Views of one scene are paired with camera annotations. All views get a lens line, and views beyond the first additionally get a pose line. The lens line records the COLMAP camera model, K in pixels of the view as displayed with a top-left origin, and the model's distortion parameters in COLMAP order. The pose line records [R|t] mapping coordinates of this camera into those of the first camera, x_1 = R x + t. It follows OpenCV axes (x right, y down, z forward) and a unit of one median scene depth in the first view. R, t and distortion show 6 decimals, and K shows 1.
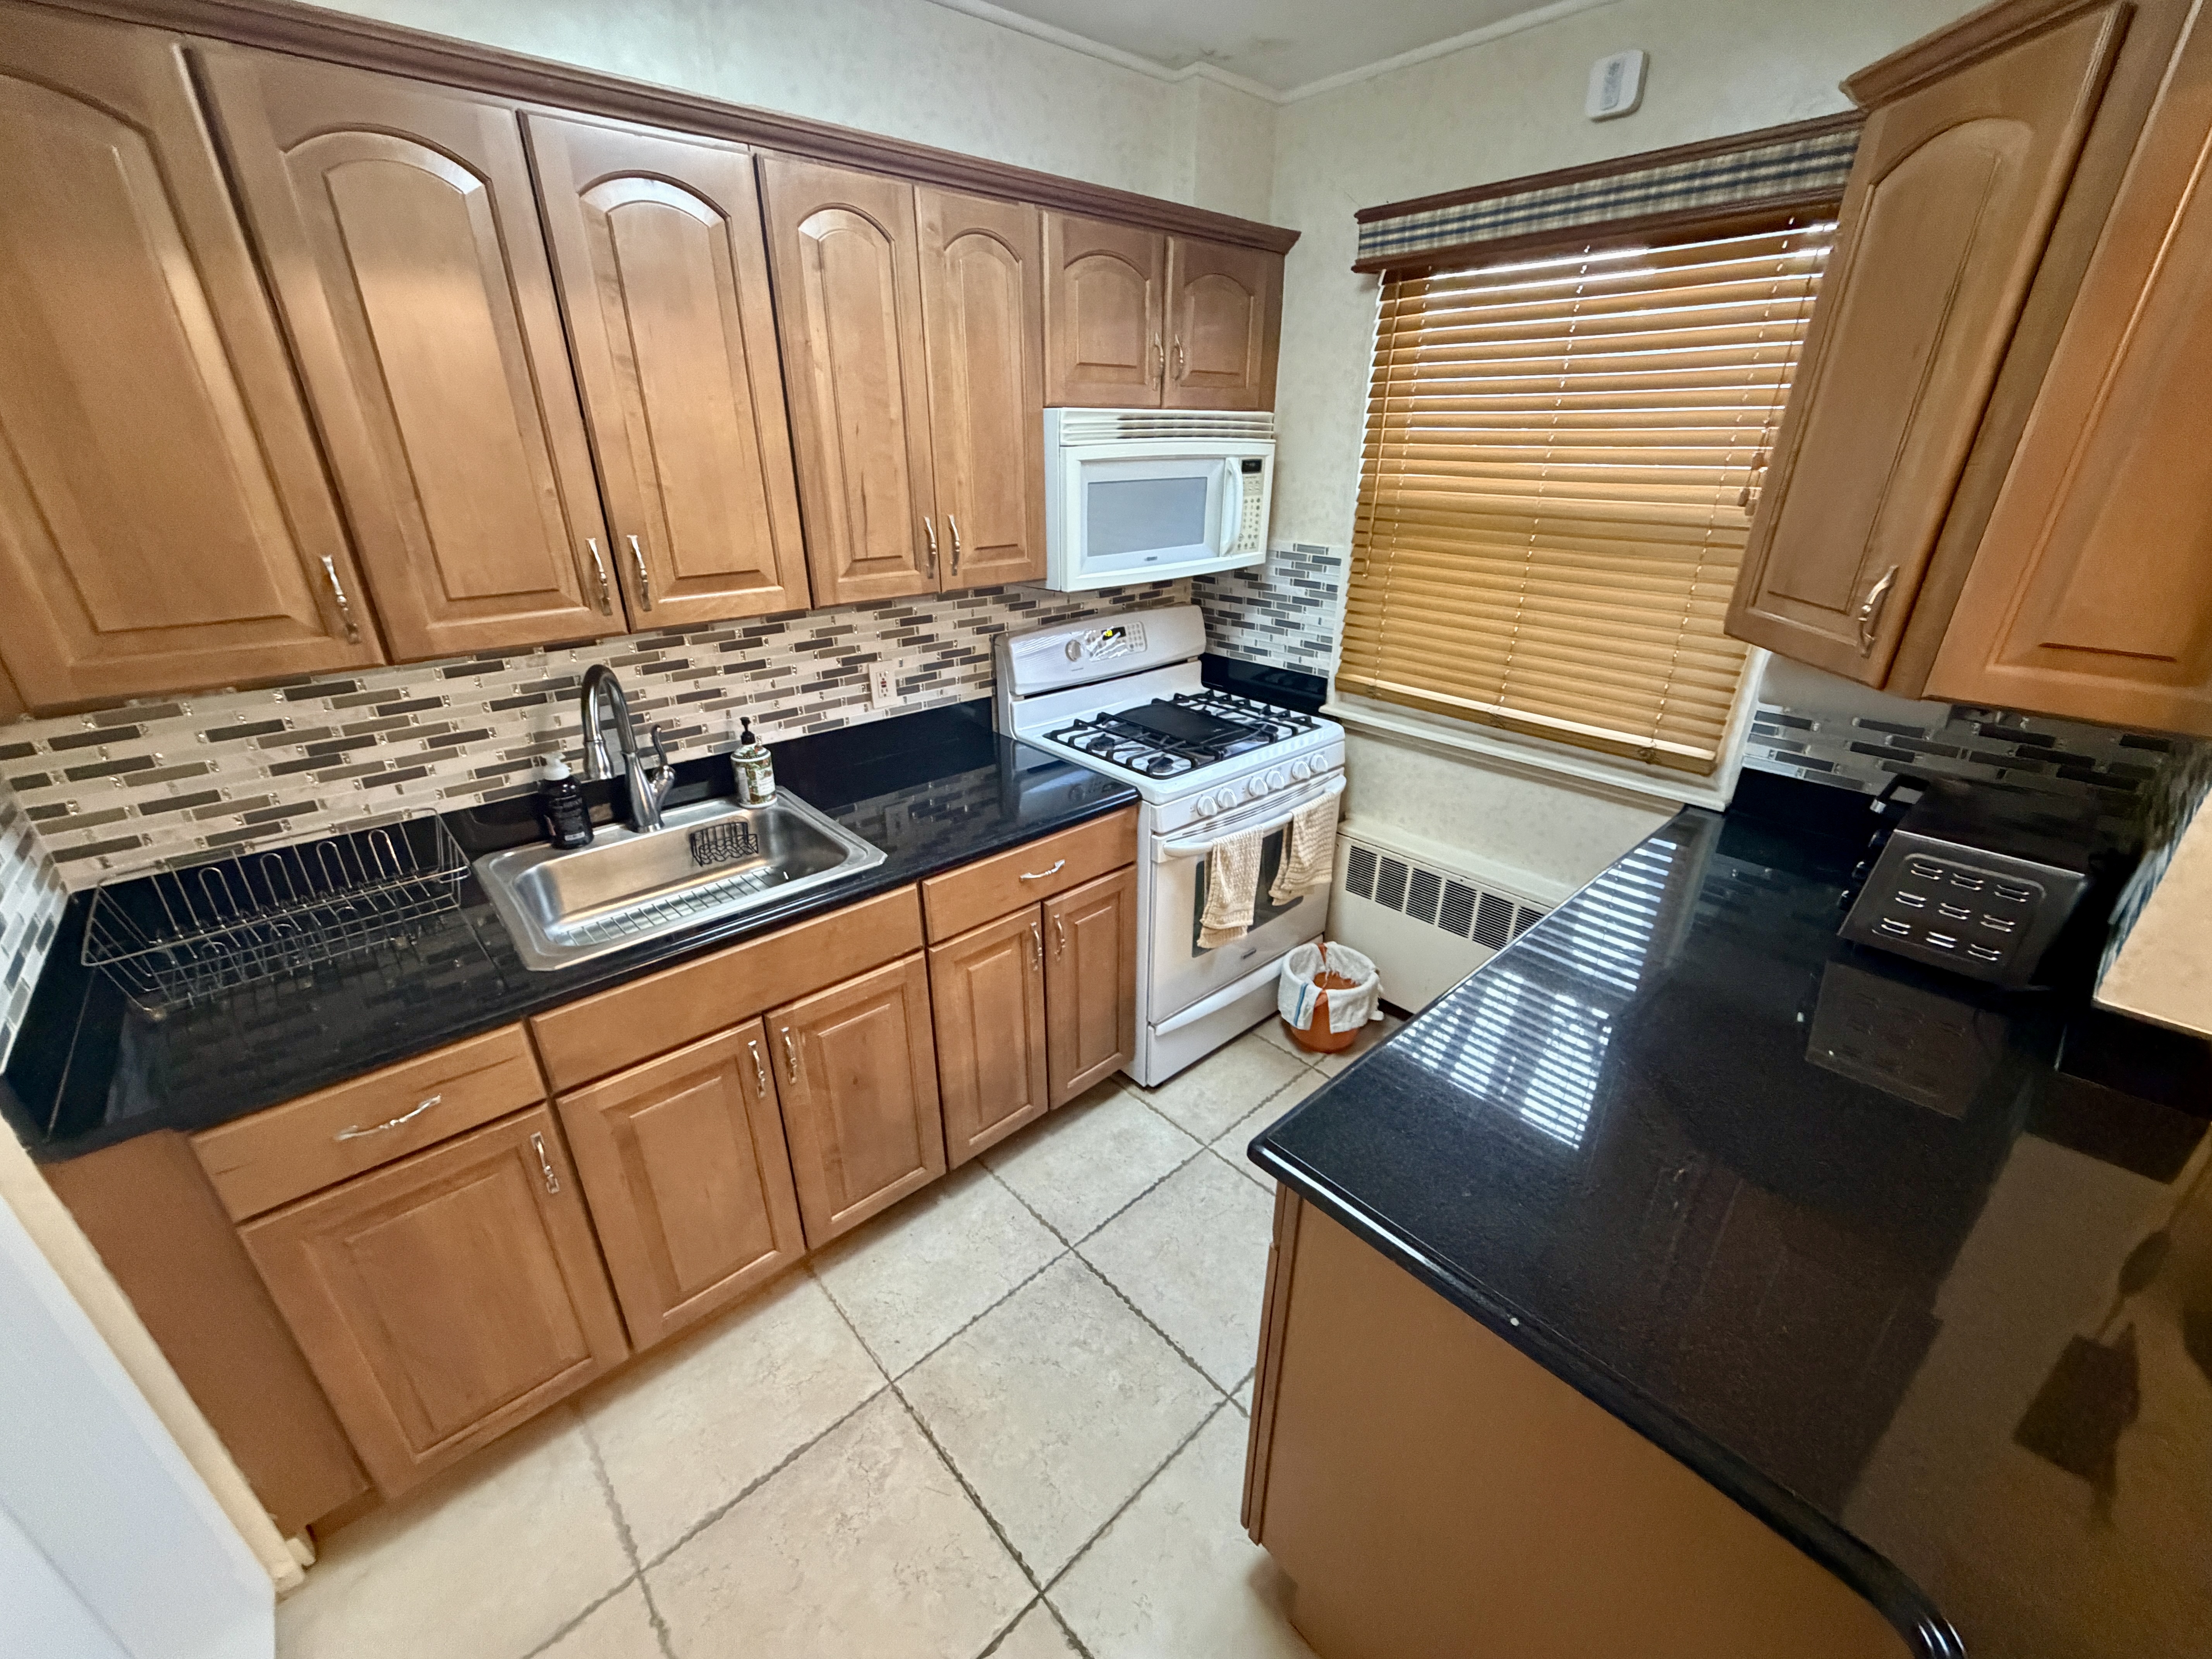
lens RADIAL K [[883.5, 0, 1101.3], [0, 883.5, 833.0], [0, 0, 1]] dist [-0.000605, 0.000380]
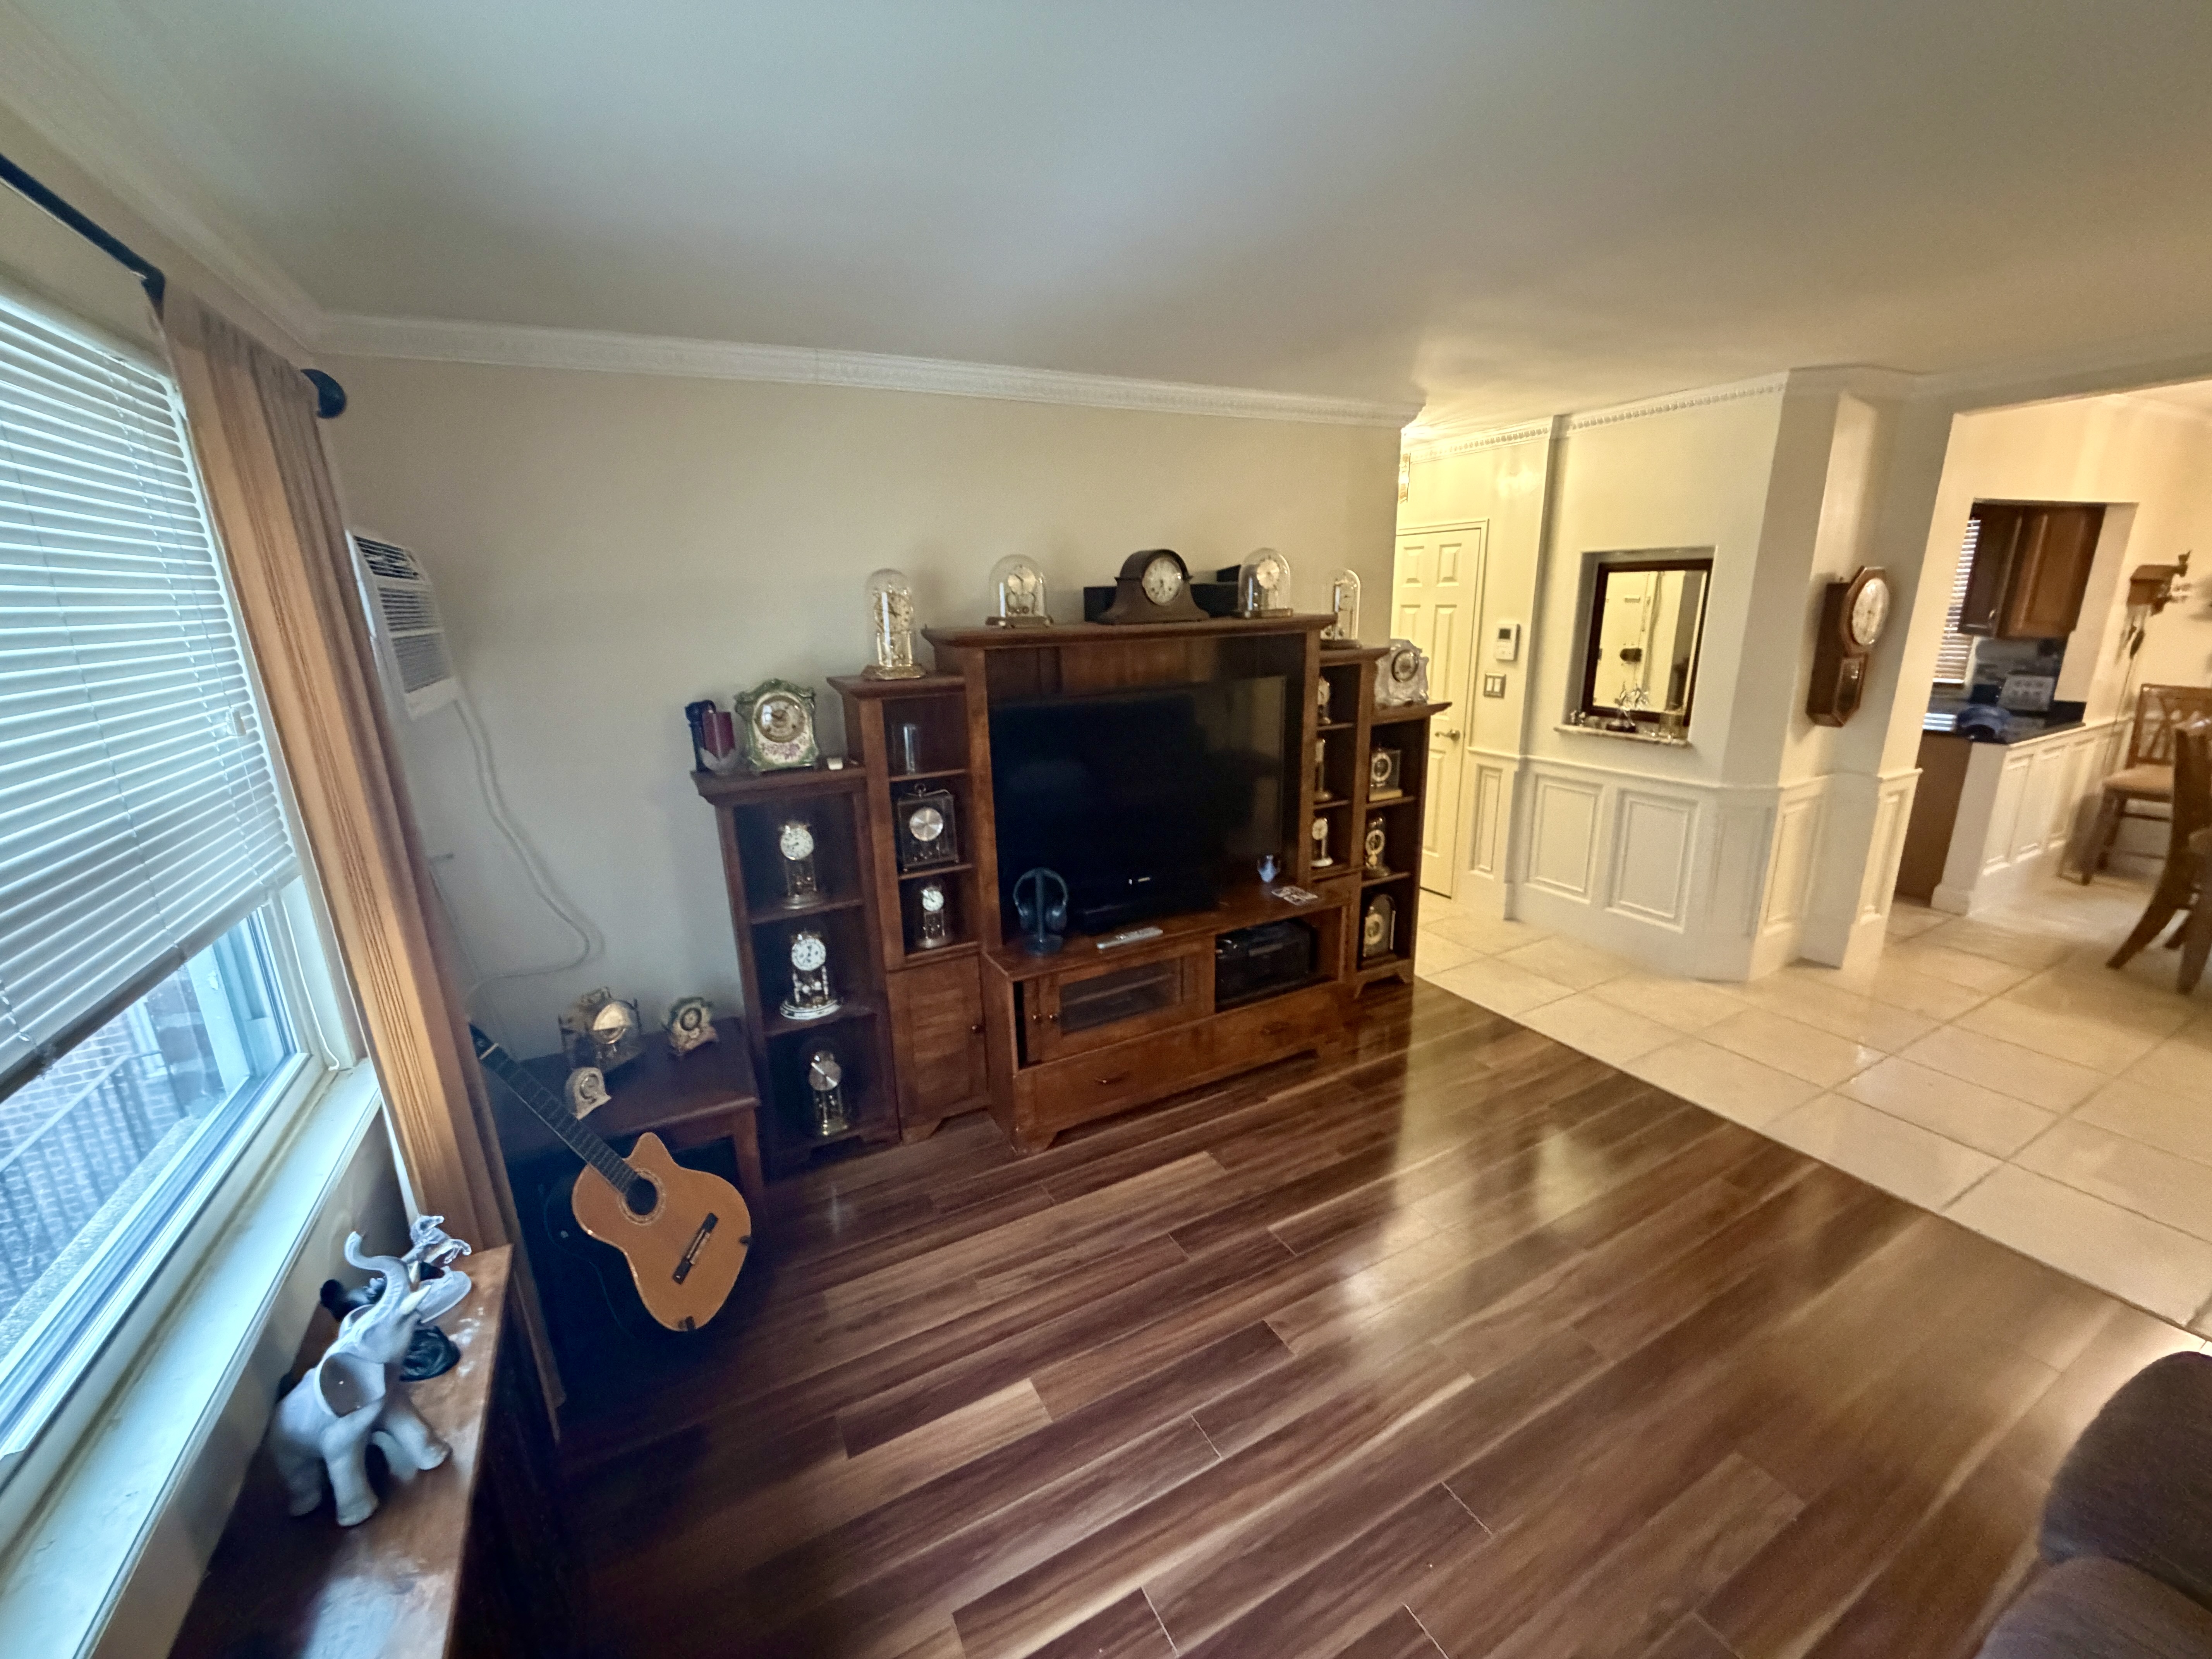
lens RADIAL K [[883.5, 0, 1097.9], [0, 883.5, 831.6], [0, 0, 1]] dist [-0.000605, 0.000380]
pose [[0.969251, 0.037041, -0.243270, -1.238957], [-0.075255, 0.985859, -0.149726, 0.964895], [0.234284, 0.163429, 0.958333, -2.189781]]
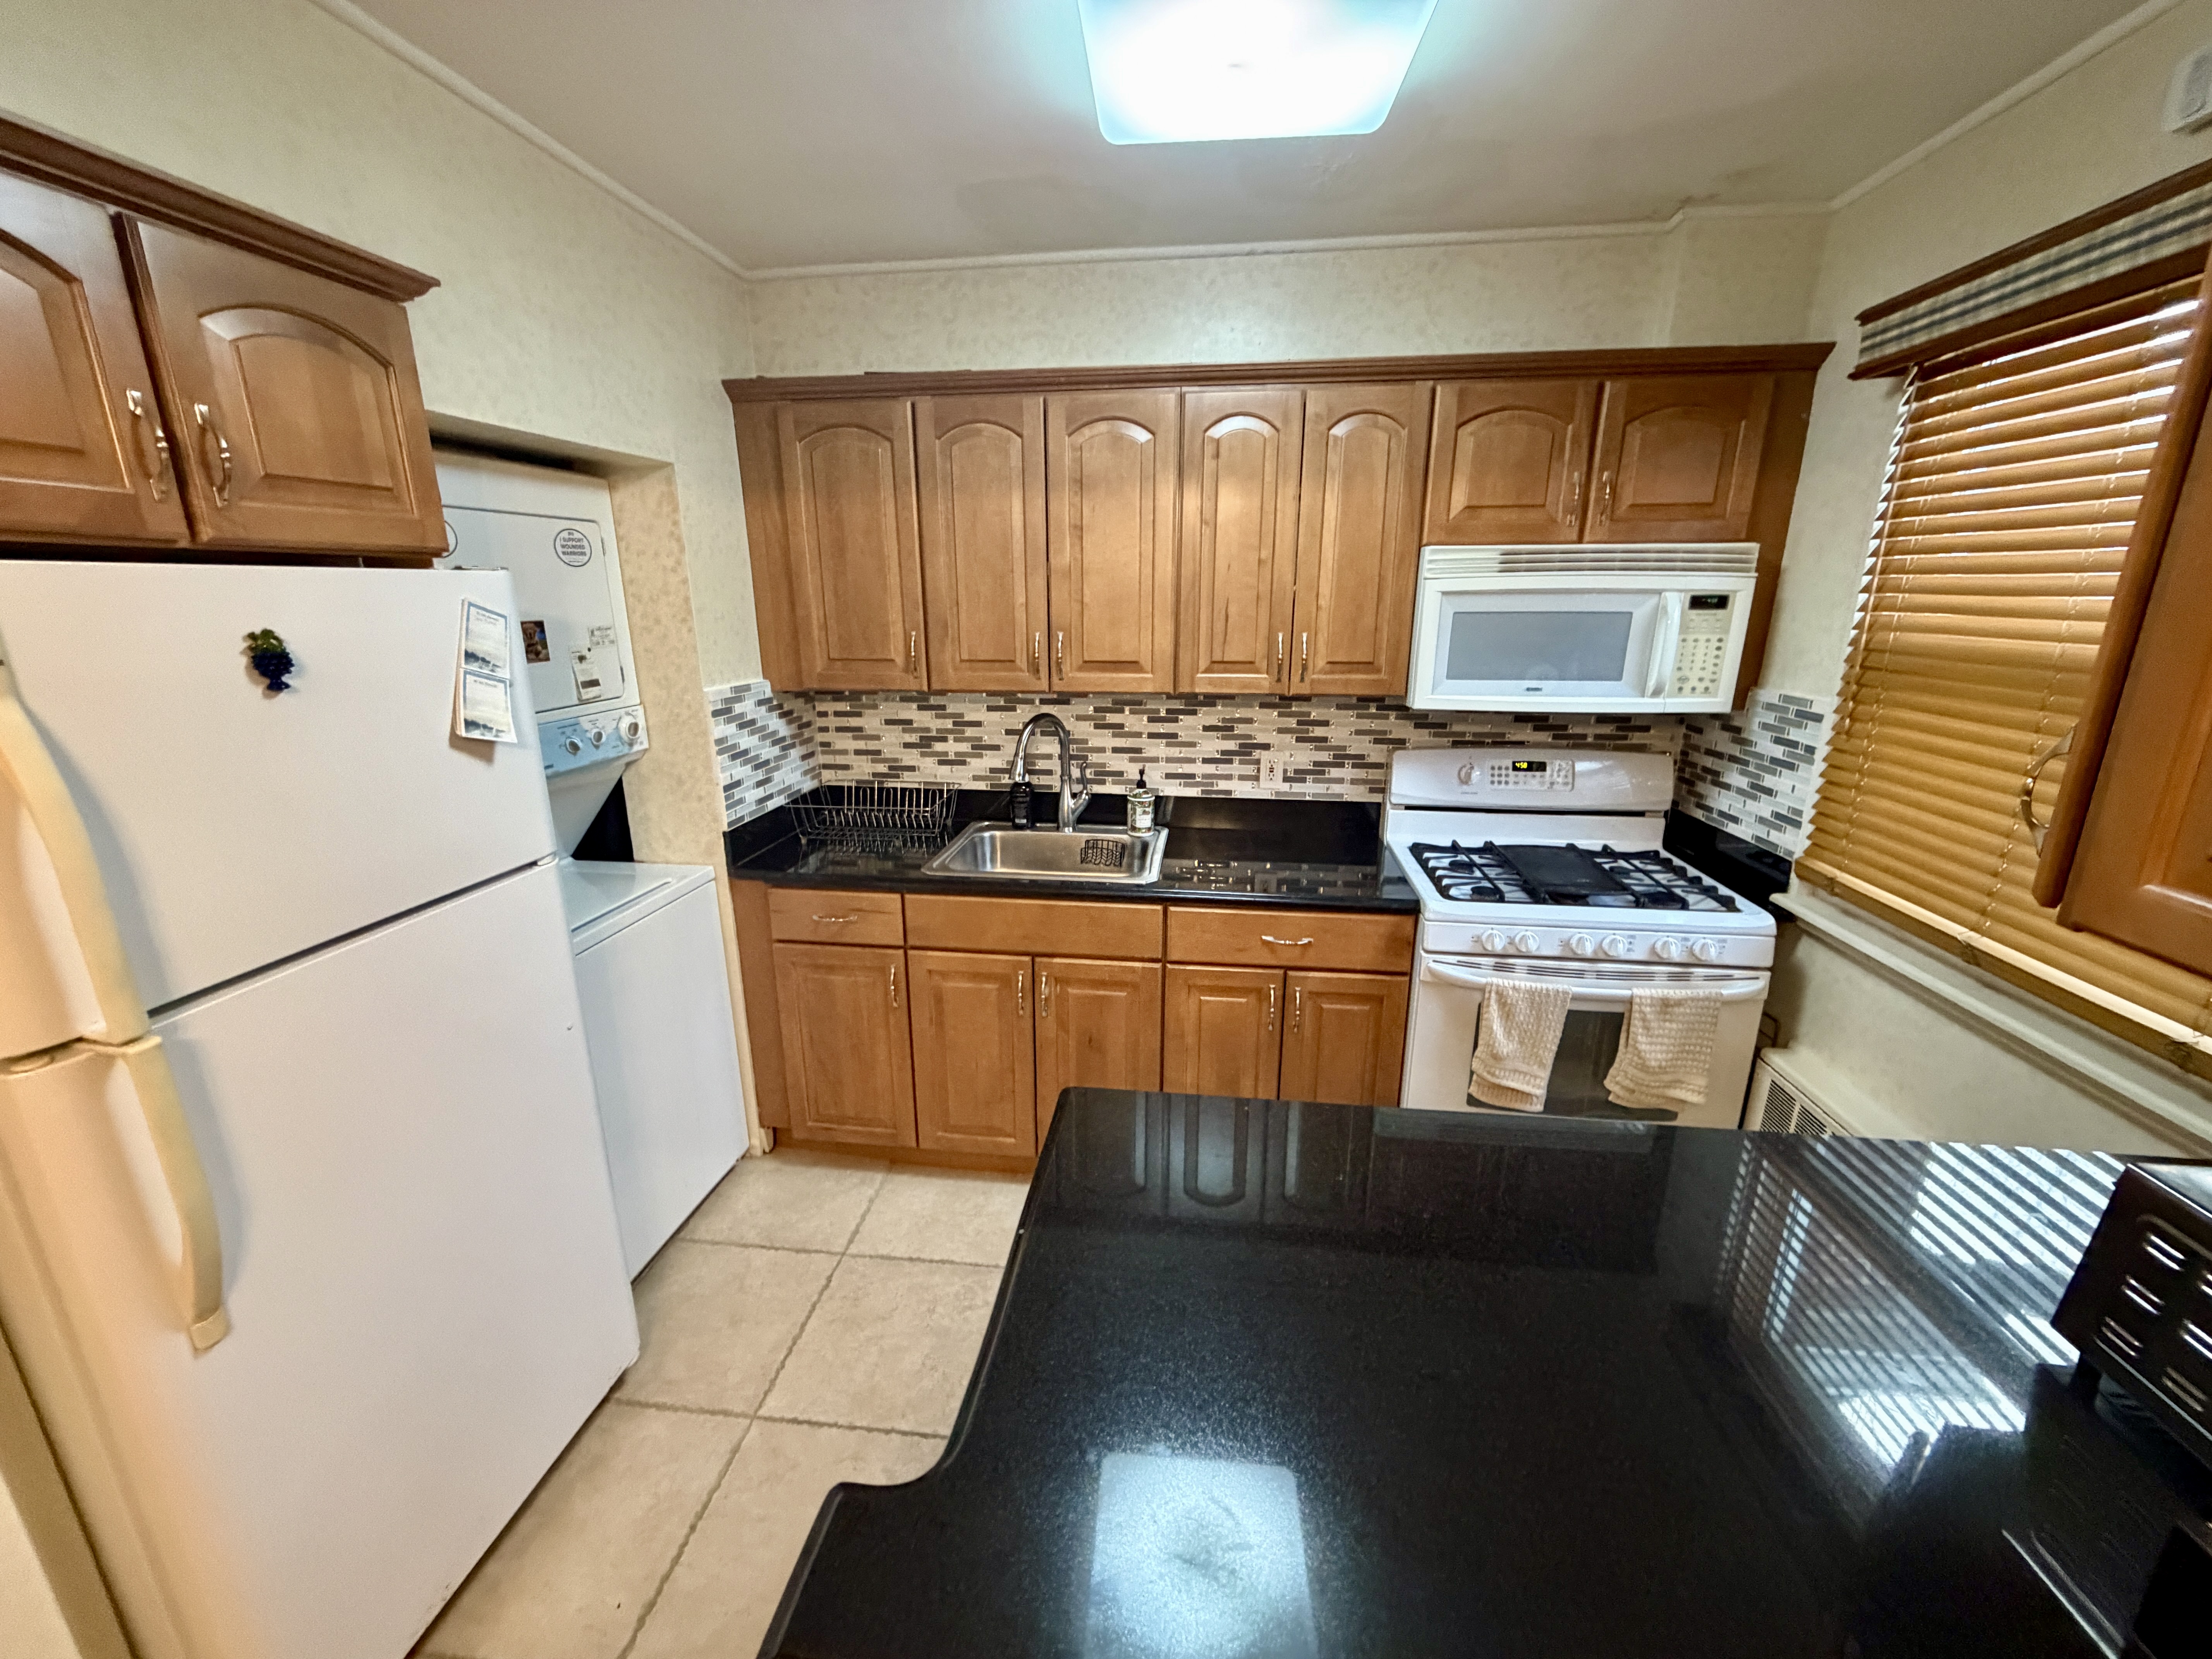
lens RADIAL K [[883.5, 0, 1100.4], [0, 883.5, 832.6], [0, 0, 1]] dist [-0.000605, 0.000380]
pose [[0.652566, 0.199561, -0.730981, 0.523337], [-0.309993, 0.950583, -0.017227, 0.005626], [0.691420, 0.237841, 0.682180, 0.042602]]
